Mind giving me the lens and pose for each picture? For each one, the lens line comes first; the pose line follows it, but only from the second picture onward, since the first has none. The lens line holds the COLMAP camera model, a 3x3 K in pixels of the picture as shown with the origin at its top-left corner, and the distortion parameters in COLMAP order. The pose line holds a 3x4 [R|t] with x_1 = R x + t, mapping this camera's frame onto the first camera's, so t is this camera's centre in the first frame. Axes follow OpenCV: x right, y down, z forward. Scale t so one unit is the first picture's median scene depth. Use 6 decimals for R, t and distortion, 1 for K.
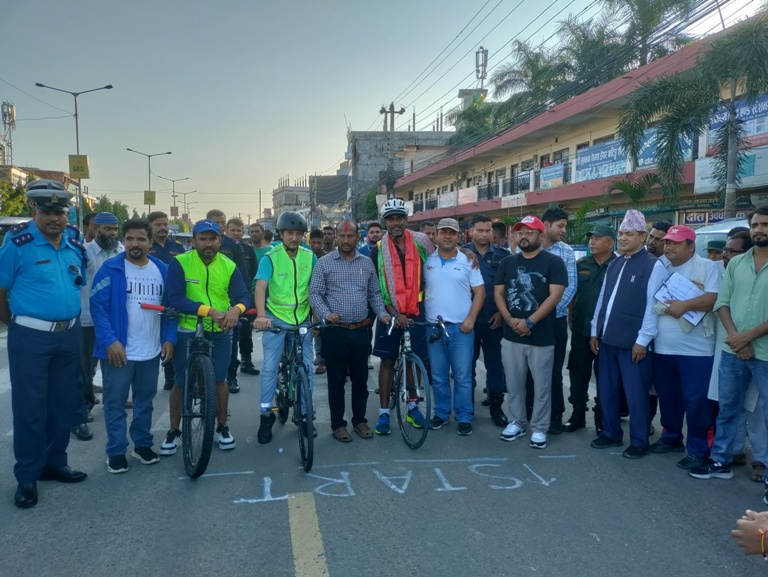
lens RADIAL K [[563.3, 0, 384.0], [0, 563.3, 288.5], [0, 0, 1]] dist [0.007872, 0.004754]
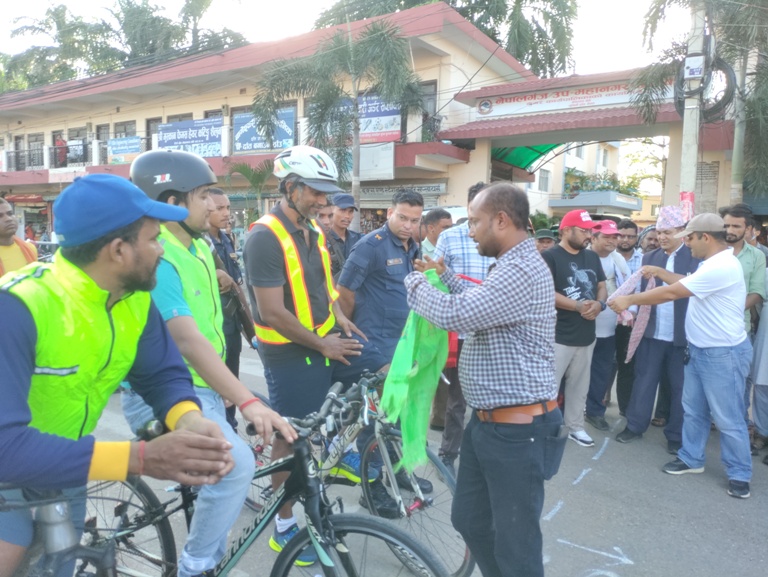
lens RADIAL K [[563.3, 0, 384.0], [0, 563.3, 288.5], [0, 0, 1]] dist [0.007872, 0.004754]
pose [[0.677321, -0.039503, 0.734626, -0.061756], [0.030915, 0.999204, 0.025227, -0.000097], [-0.735038, 0.005624, 0.678003, 0.121495]]
